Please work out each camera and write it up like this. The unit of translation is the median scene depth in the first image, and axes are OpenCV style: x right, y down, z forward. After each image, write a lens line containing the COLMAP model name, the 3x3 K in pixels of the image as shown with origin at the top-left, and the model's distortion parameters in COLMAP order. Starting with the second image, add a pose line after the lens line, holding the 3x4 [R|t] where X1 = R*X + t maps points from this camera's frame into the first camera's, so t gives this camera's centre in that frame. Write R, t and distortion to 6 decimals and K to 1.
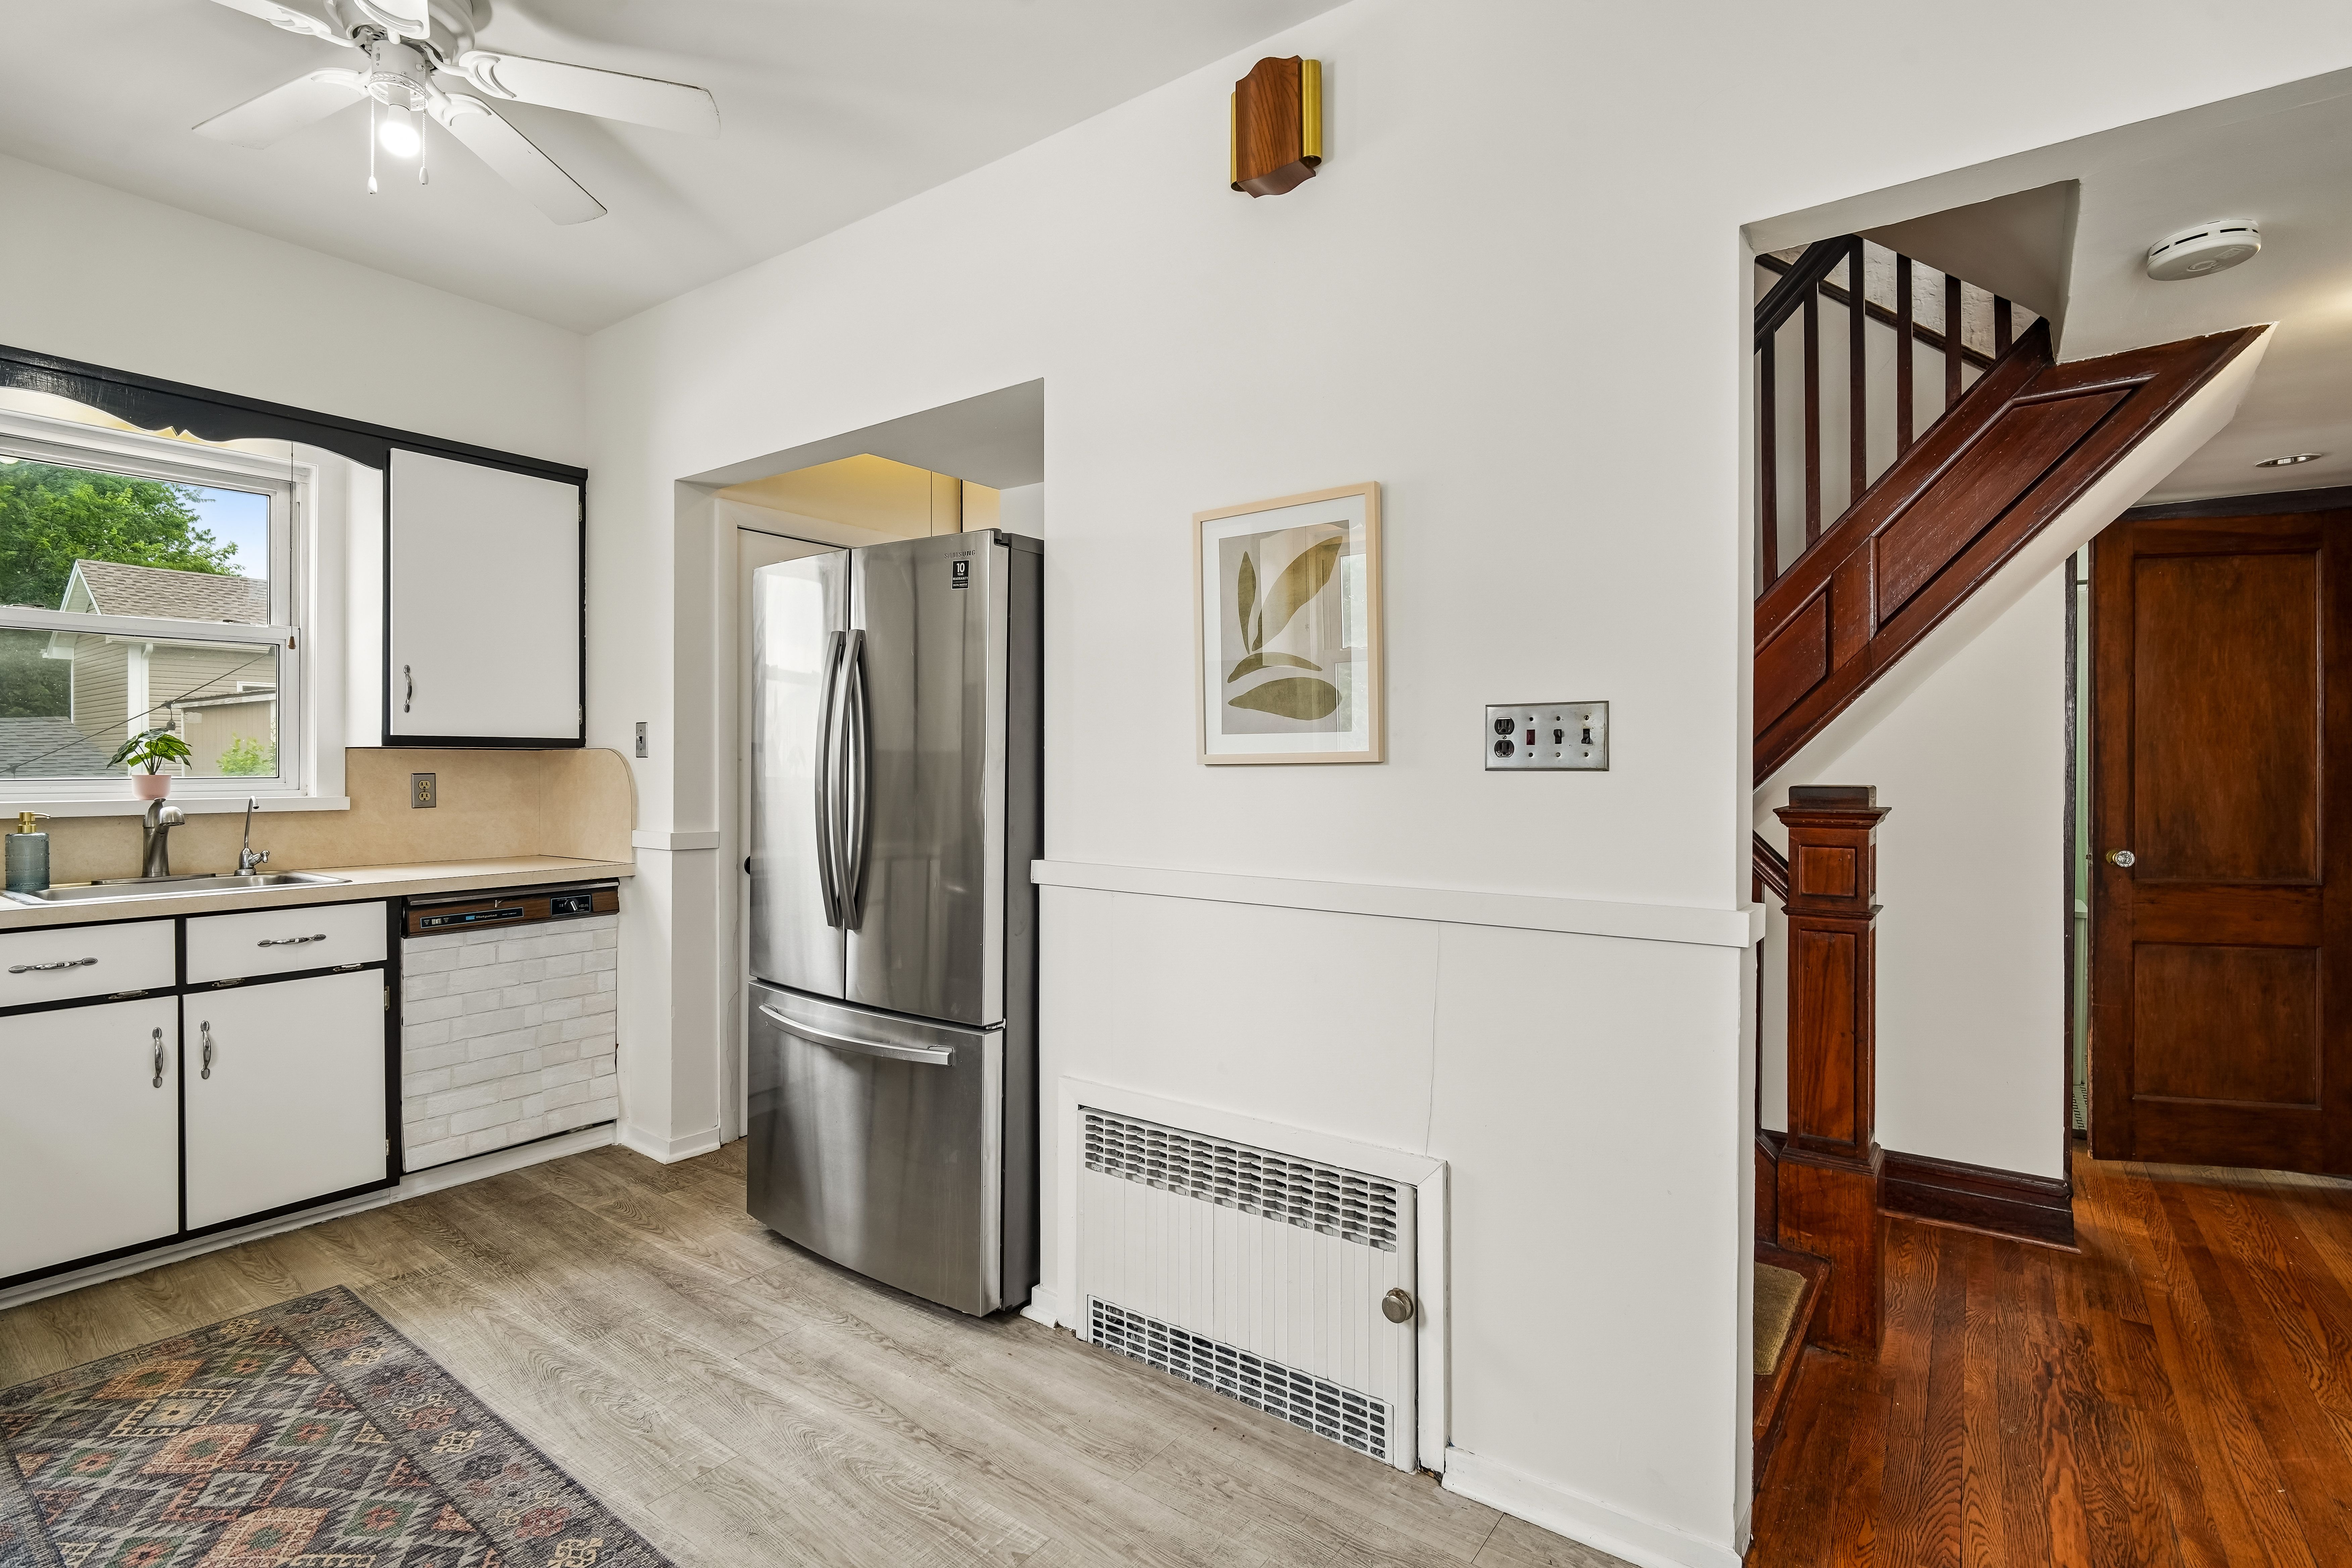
lens RADIAL K [[1123.7, 0, 1164.6], [0, 1123.7, 764.7], [0, 0, 1]] dist [-0.001414, 0.000256]
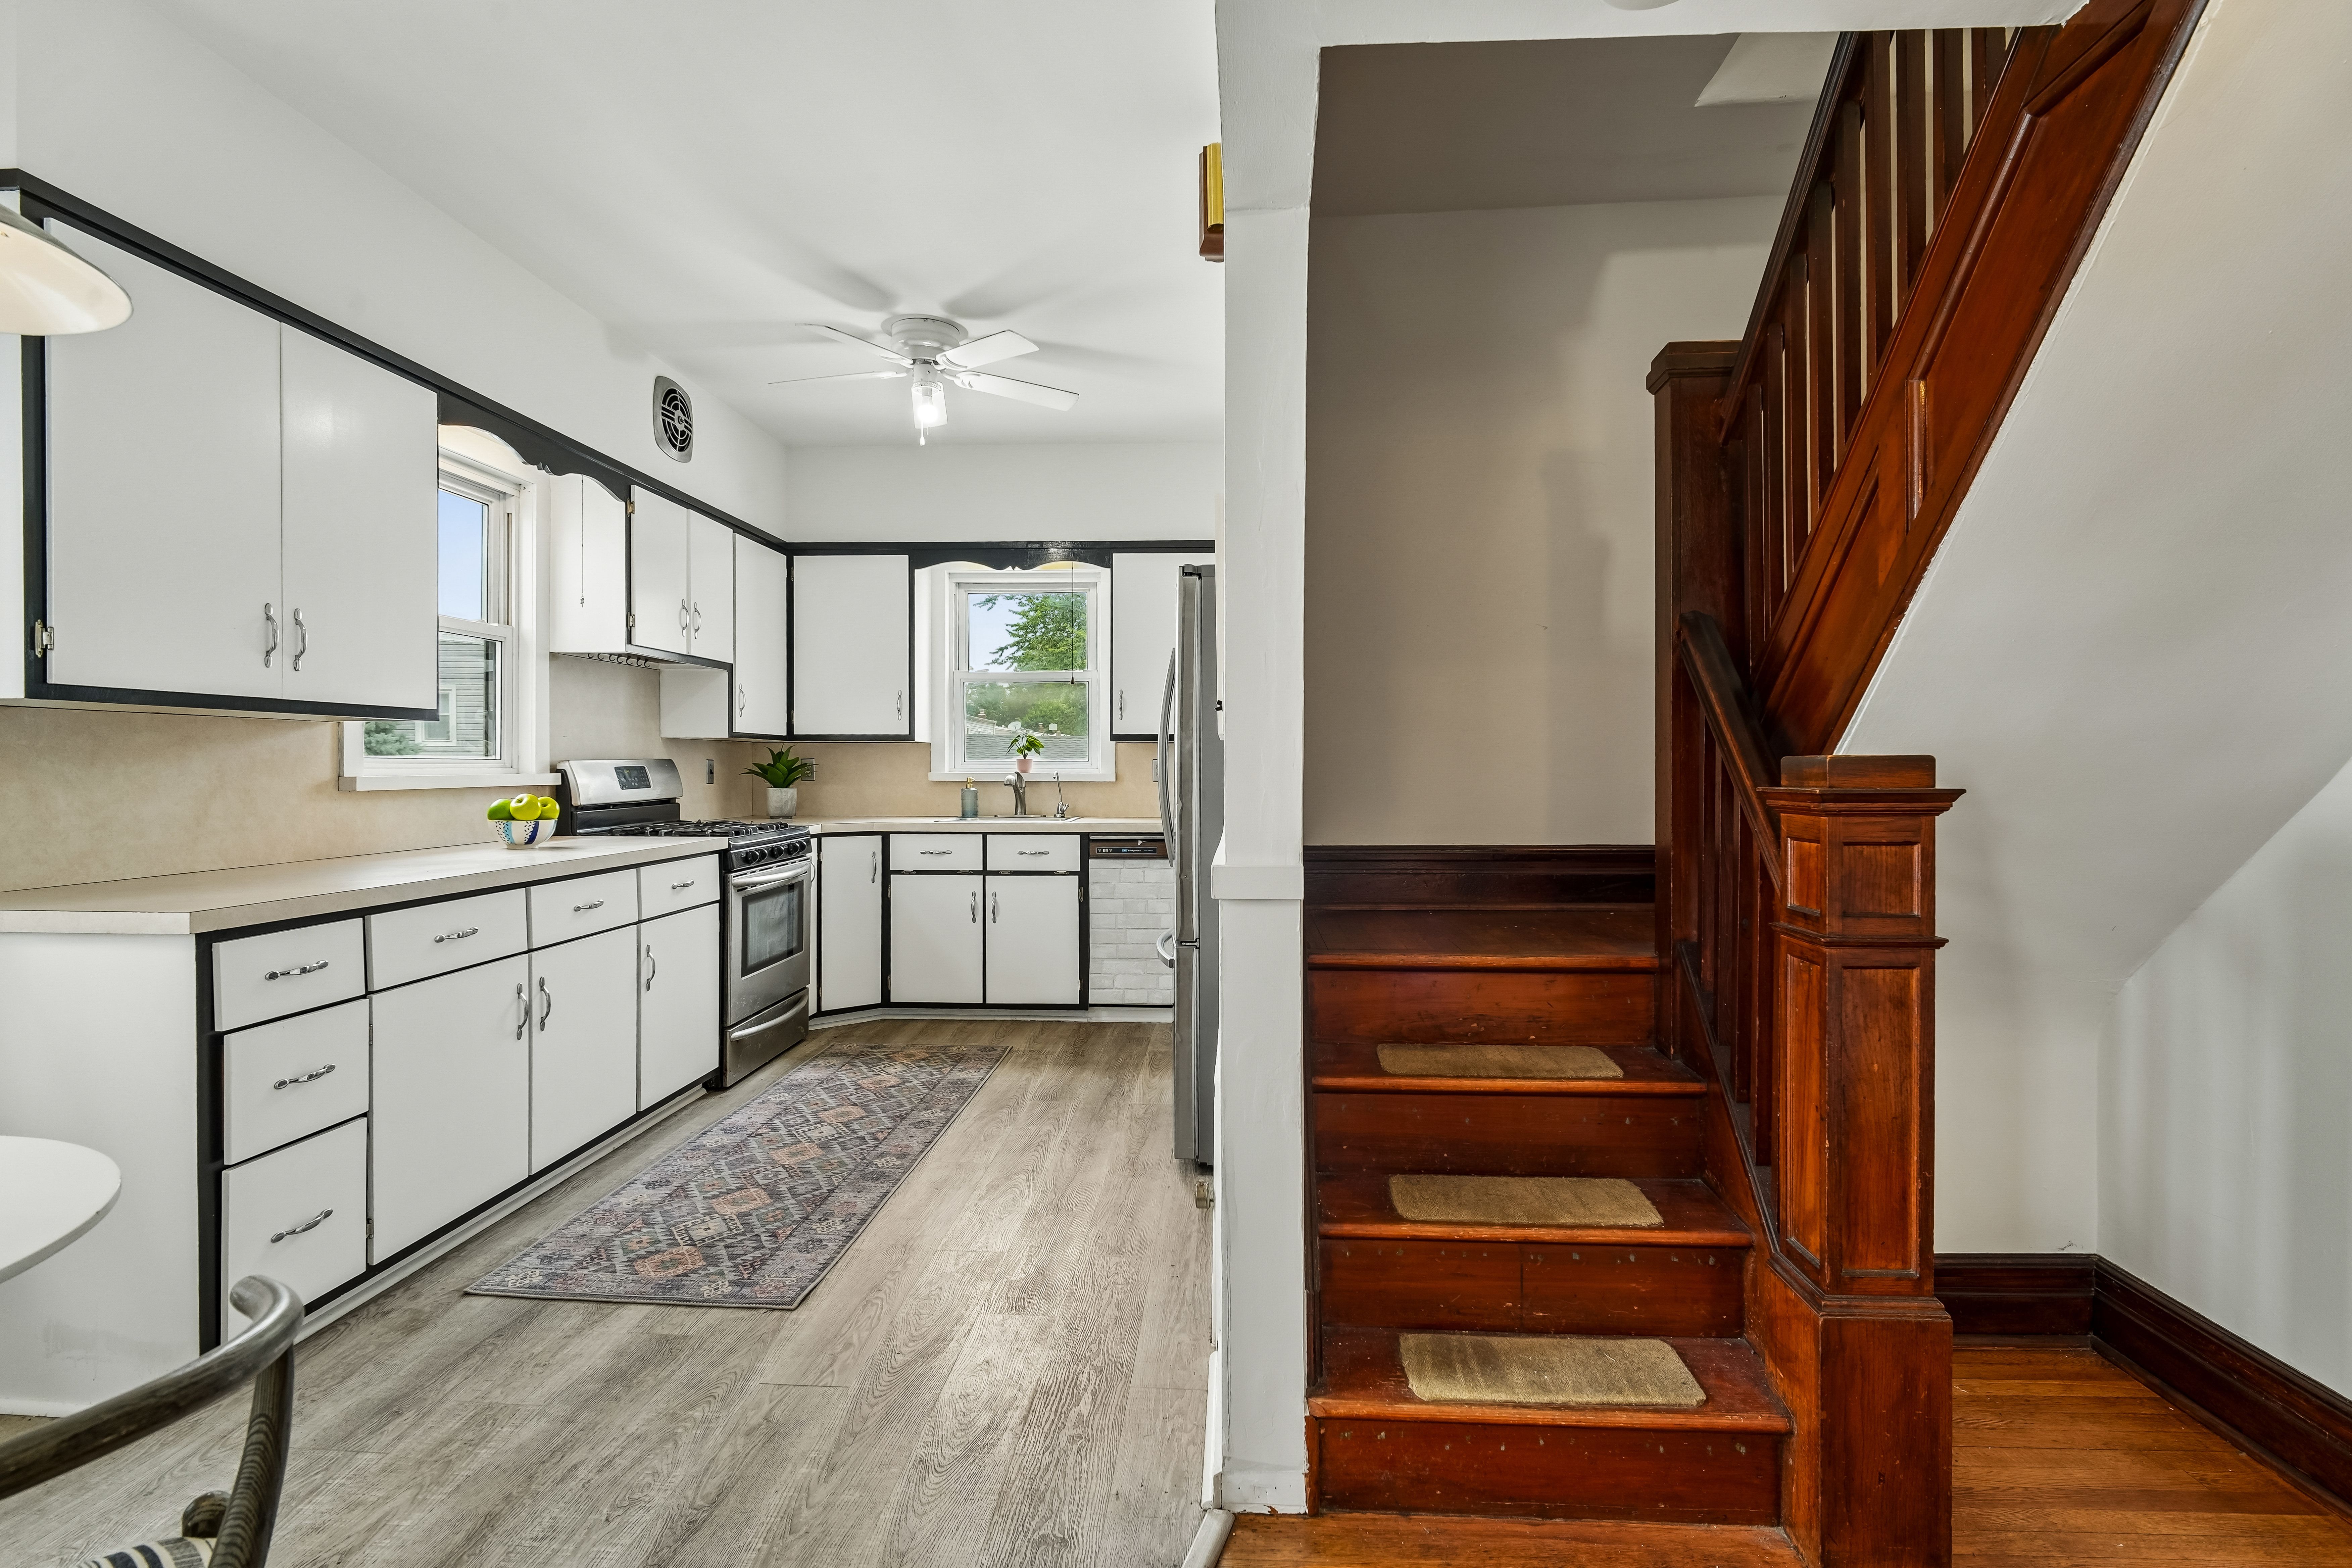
lens RADIAL K [[1133.9, 0, 1166.4], [0, 1133.9, 774.6], [0, 0, 1]] dist [0.018461, -0.021376]
pose [[0.545309, 0.006679, -0.838209, 0.777352], [-0.001107, 0.999973, 0.007248, 0.021586], [0.838234, -0.003024, 0.545302, 0.207139]]
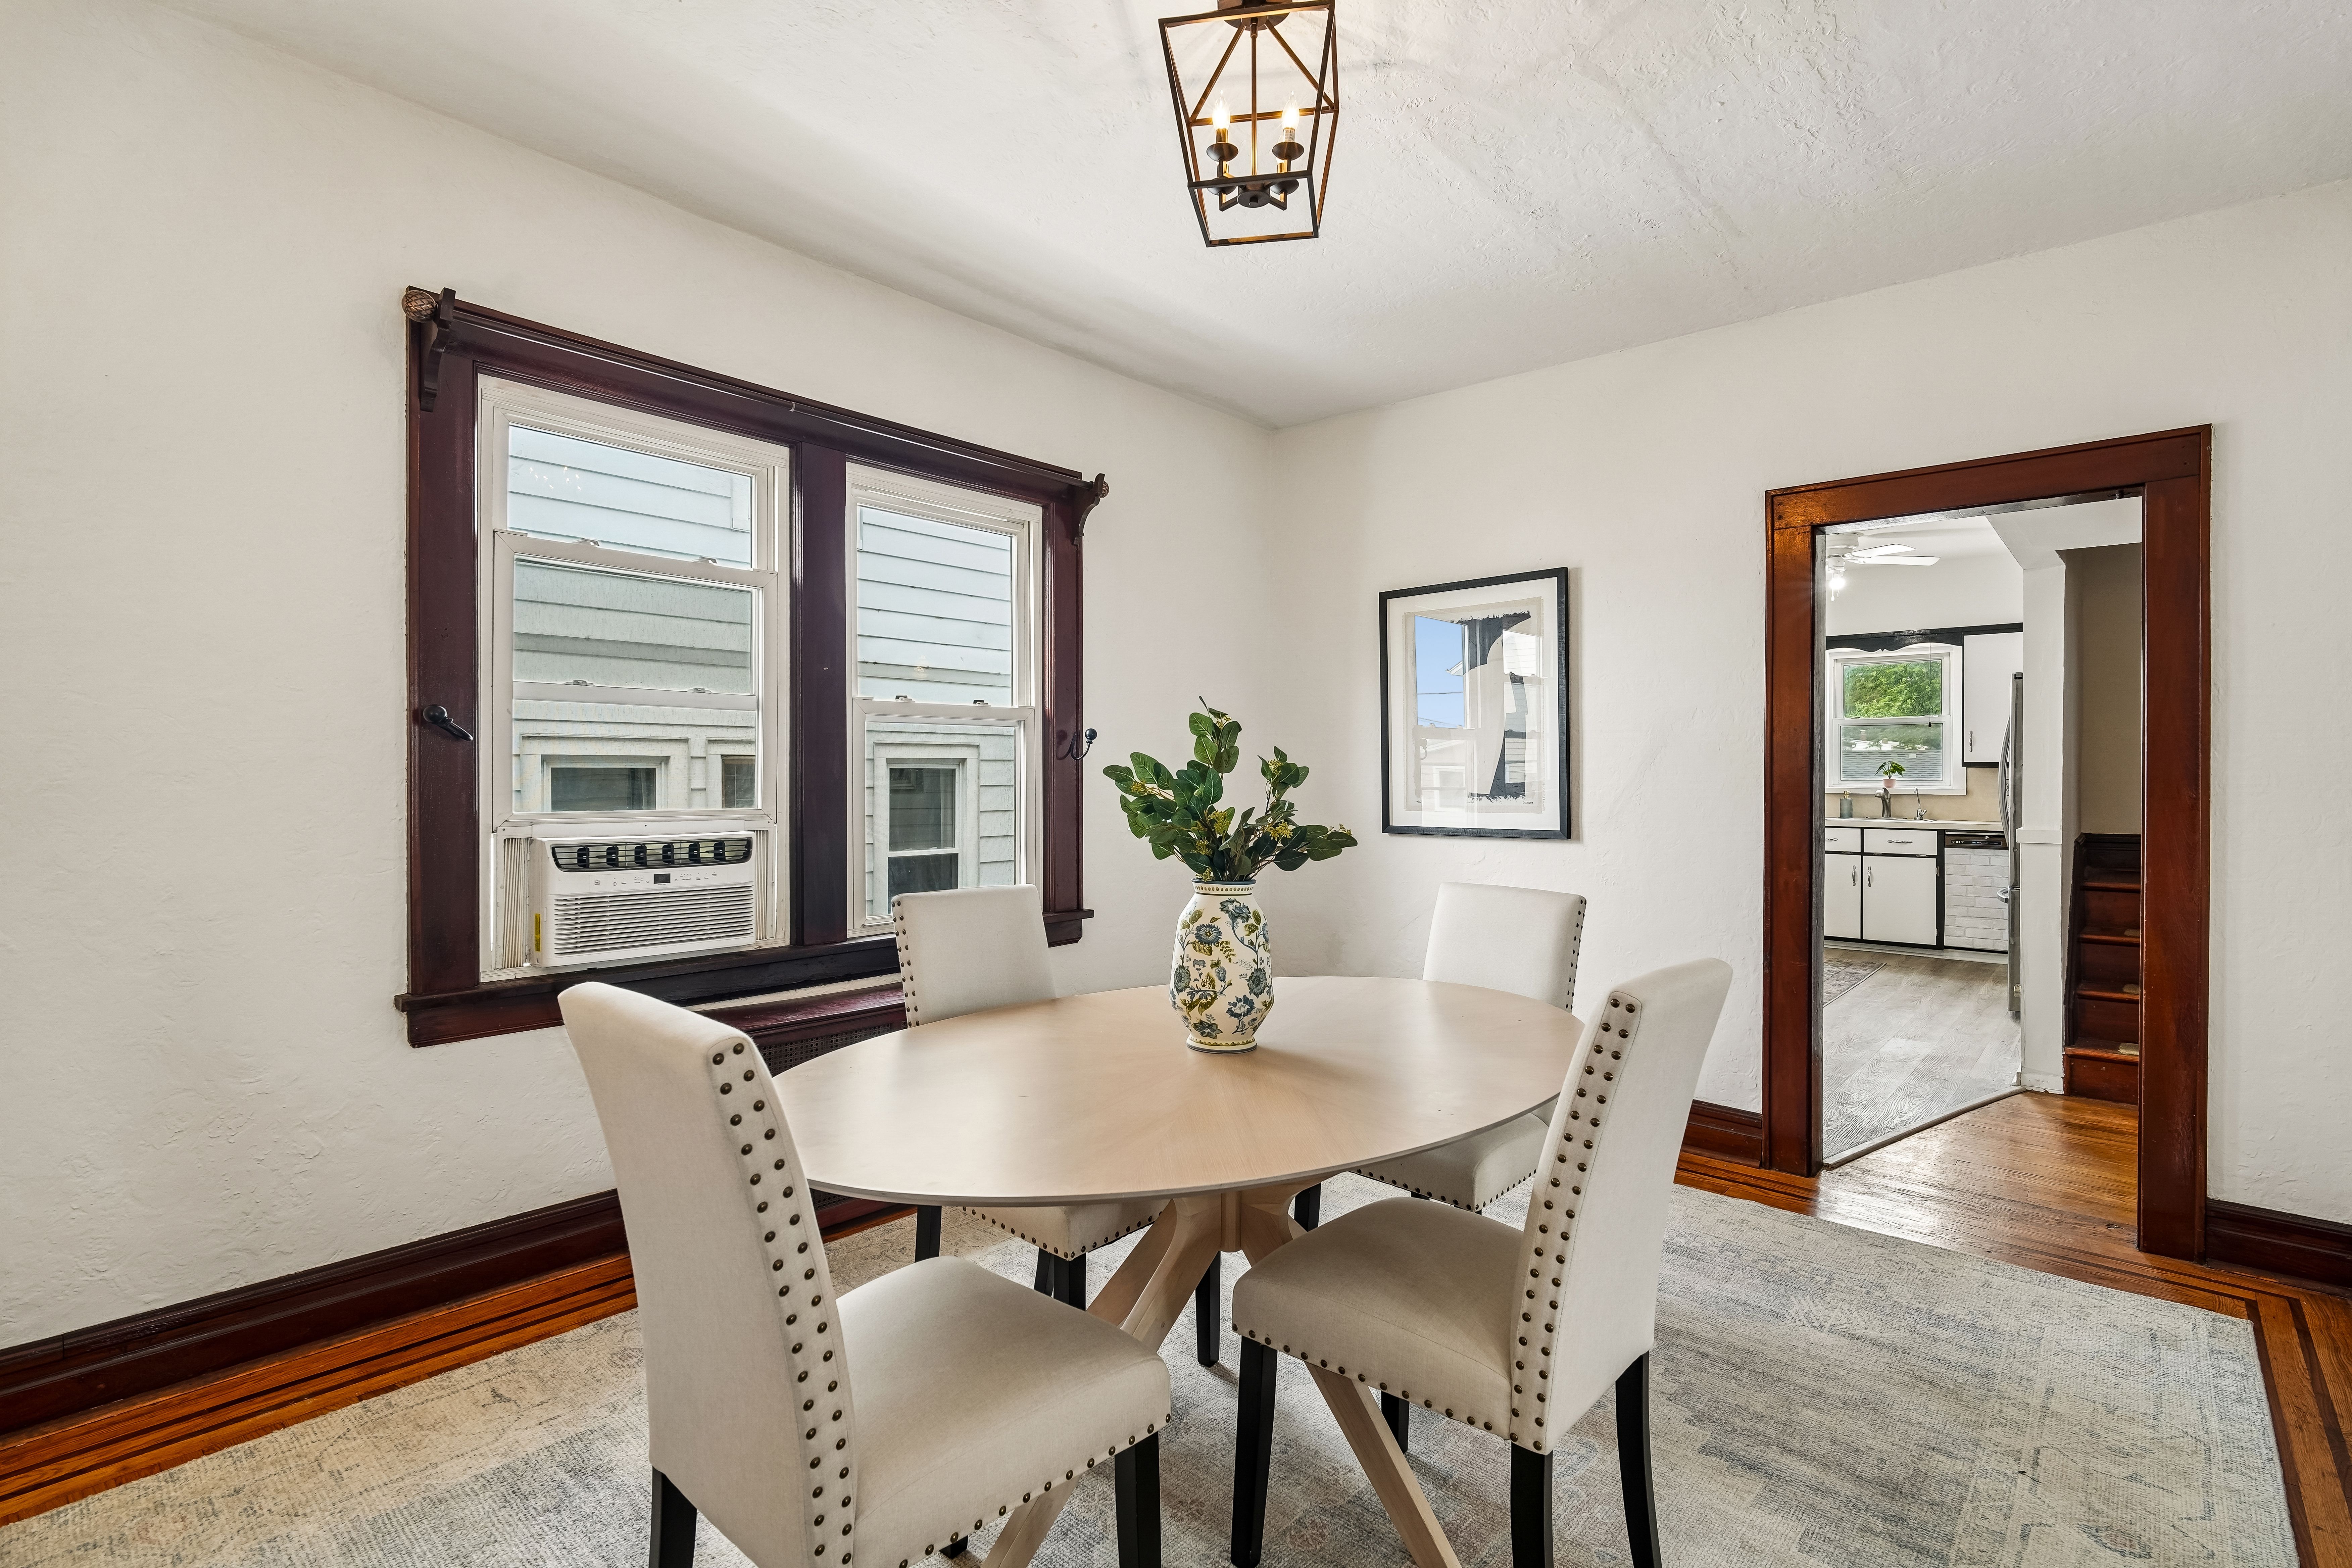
lens RADIAL K [[1102.3, 0, 1207.4], [0, 1102.3, 772.4], [0, 0, 1]] dist [-0.001194, -0.000256]
pose [[-0.066935, 0.000471, -0.997757, 1.816823], [-0.003393, 0.999994, 0.000699, -0.001192], [0.997752, 0.003432, -0.066933, -0.419589]]
